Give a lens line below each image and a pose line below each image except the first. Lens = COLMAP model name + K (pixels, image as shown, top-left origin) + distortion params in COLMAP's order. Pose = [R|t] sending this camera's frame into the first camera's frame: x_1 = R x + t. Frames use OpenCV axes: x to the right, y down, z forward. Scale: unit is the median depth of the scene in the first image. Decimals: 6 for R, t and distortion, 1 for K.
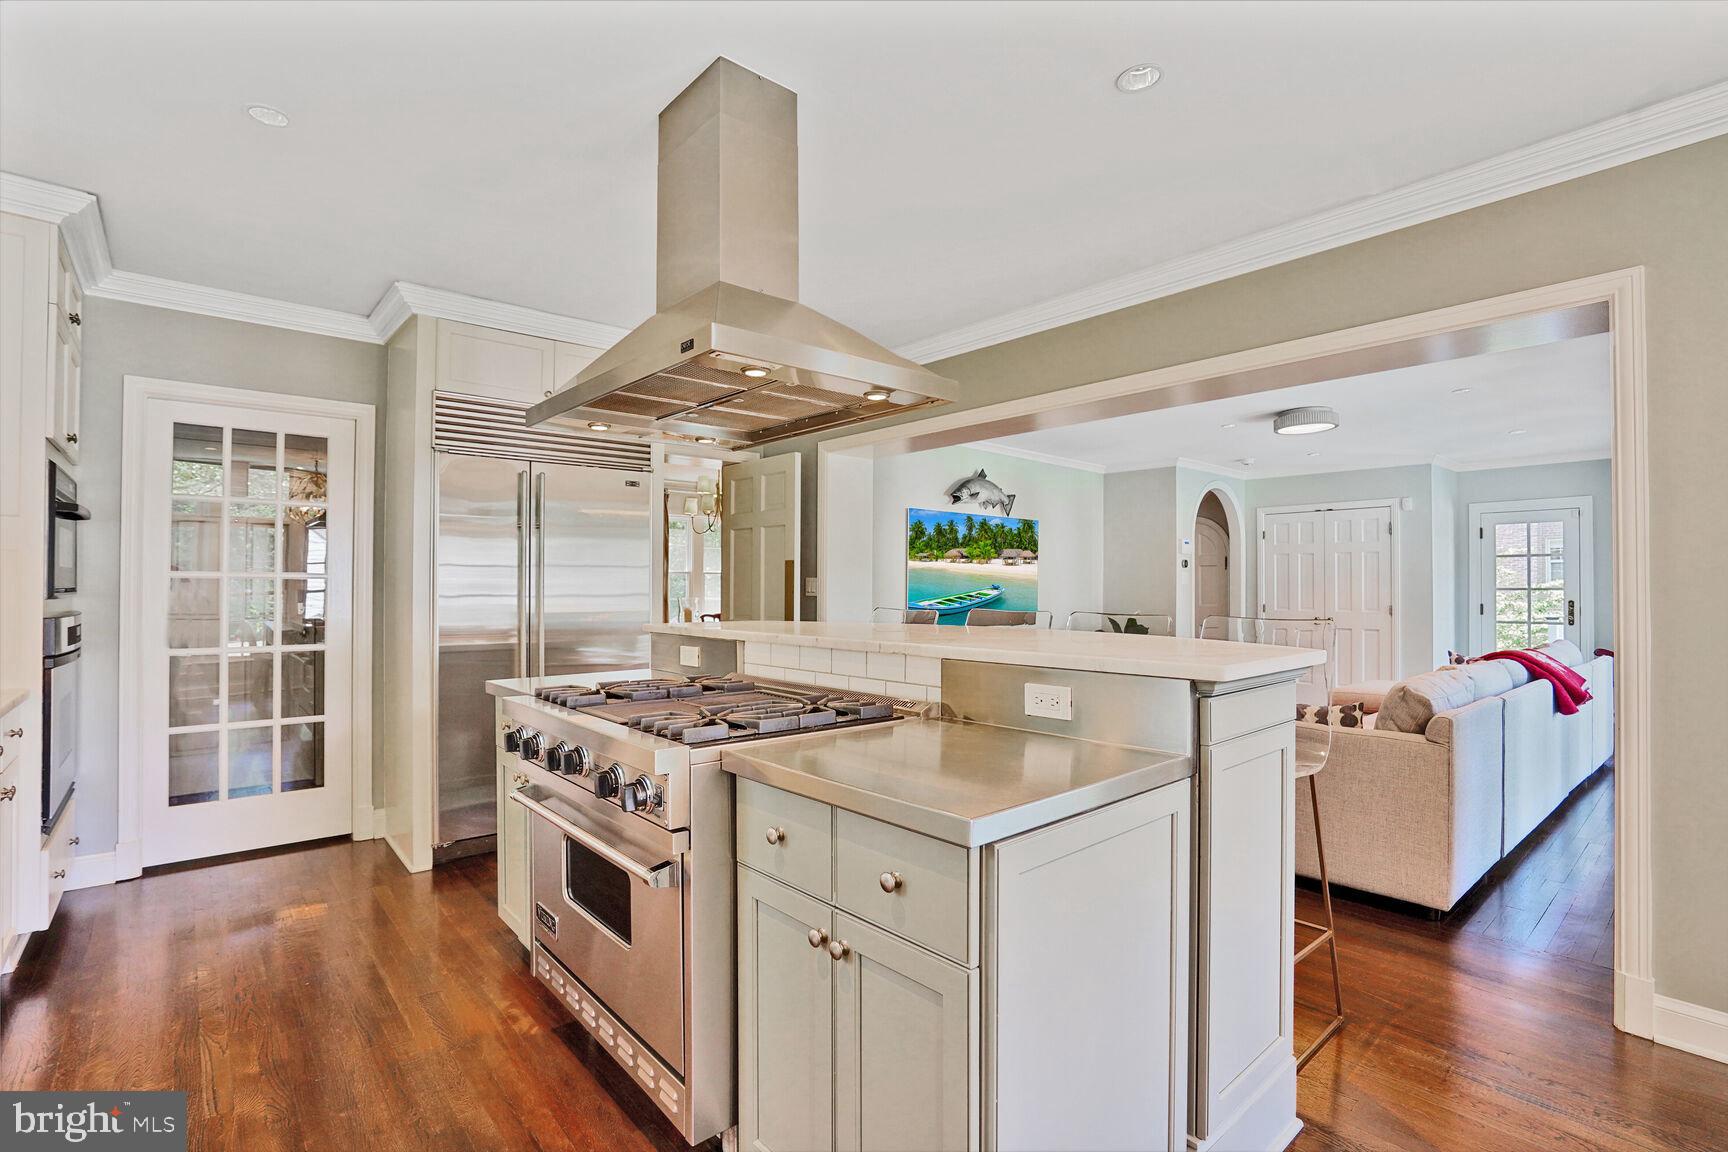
lens RADIAL K [[801.1, 0, 850.7], [0, 801.1, 580.1], [0, 0, 1]] dist [-0.062291, 0.025196]
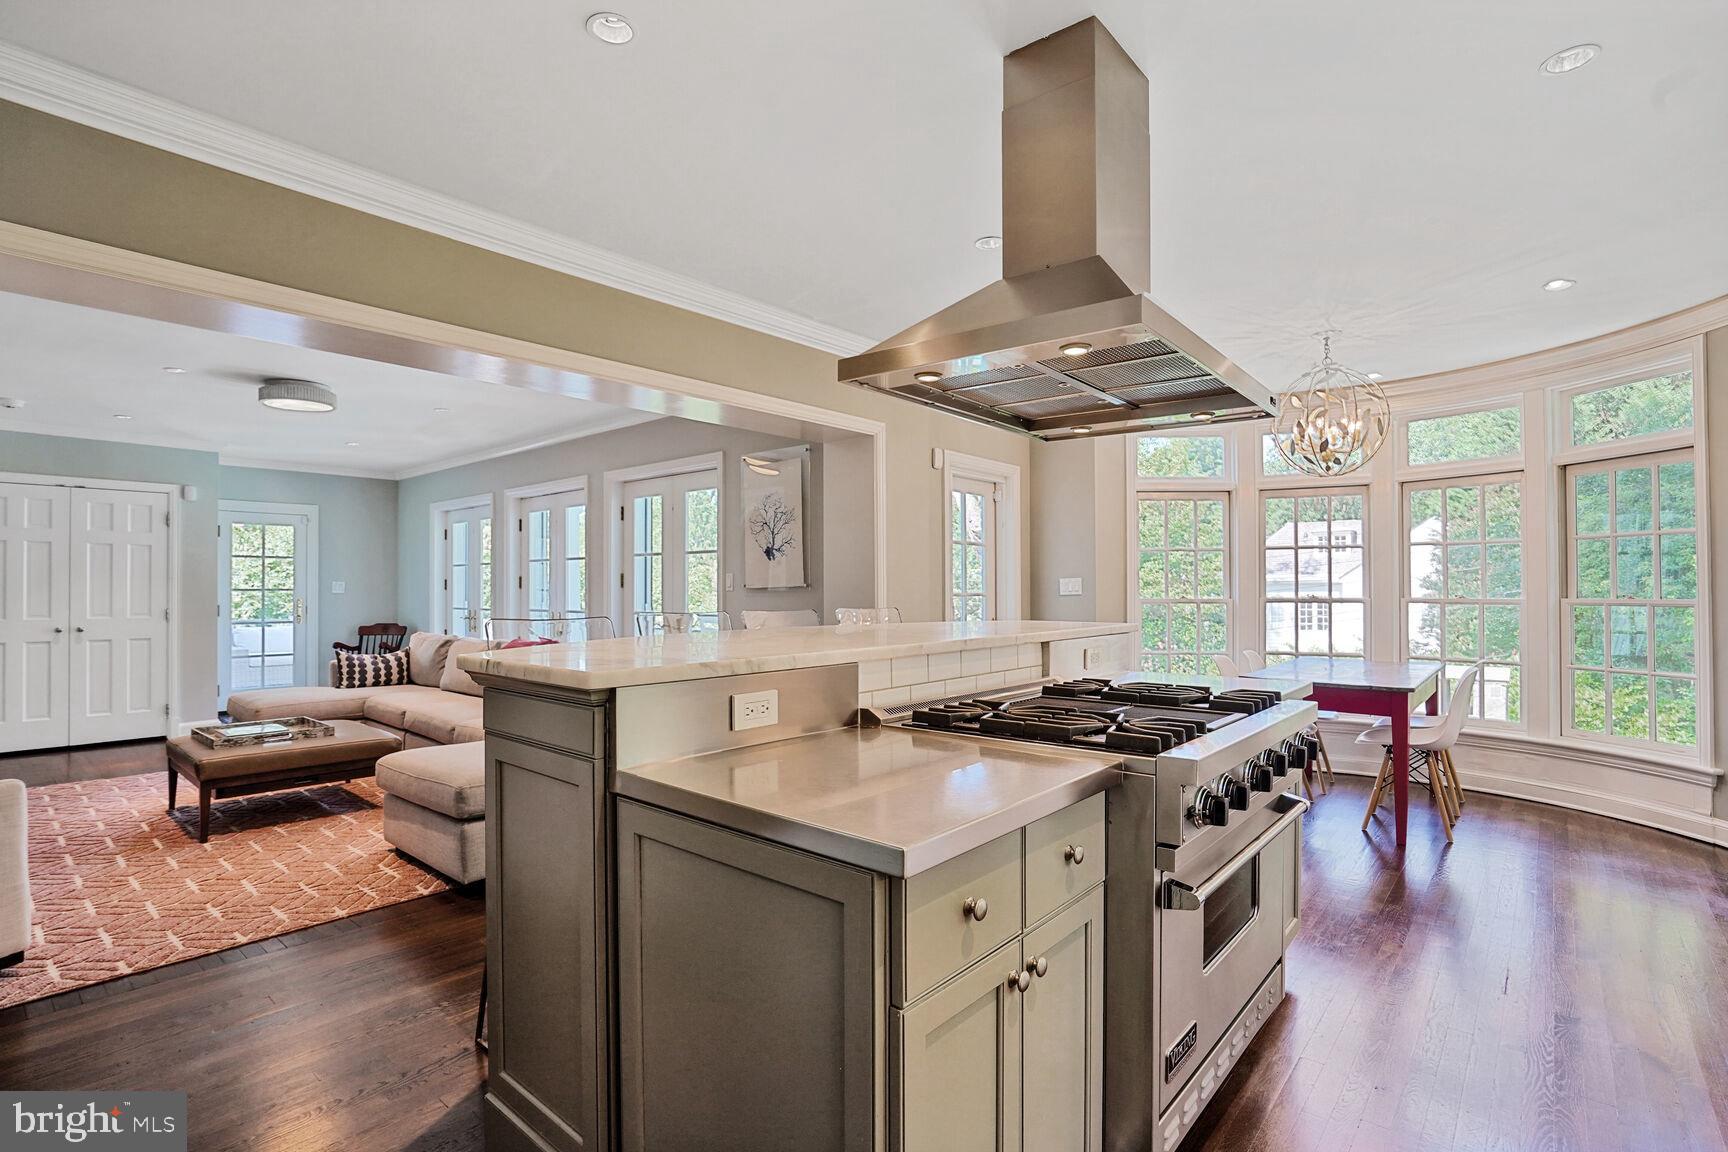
lens RADIAL K [[801.1, 0, 850.7], [0, 801.1, 580.1], [0, 0, 1]] dist [-0.062291, 0.025196]
pose [[-0.139994, 0.009926, 0.990103, -0.264137], [-0.007043, 0.999914, -0.011020, 0.005017], [-0.990127, -0.008516, -0.139913, 0.392143]]
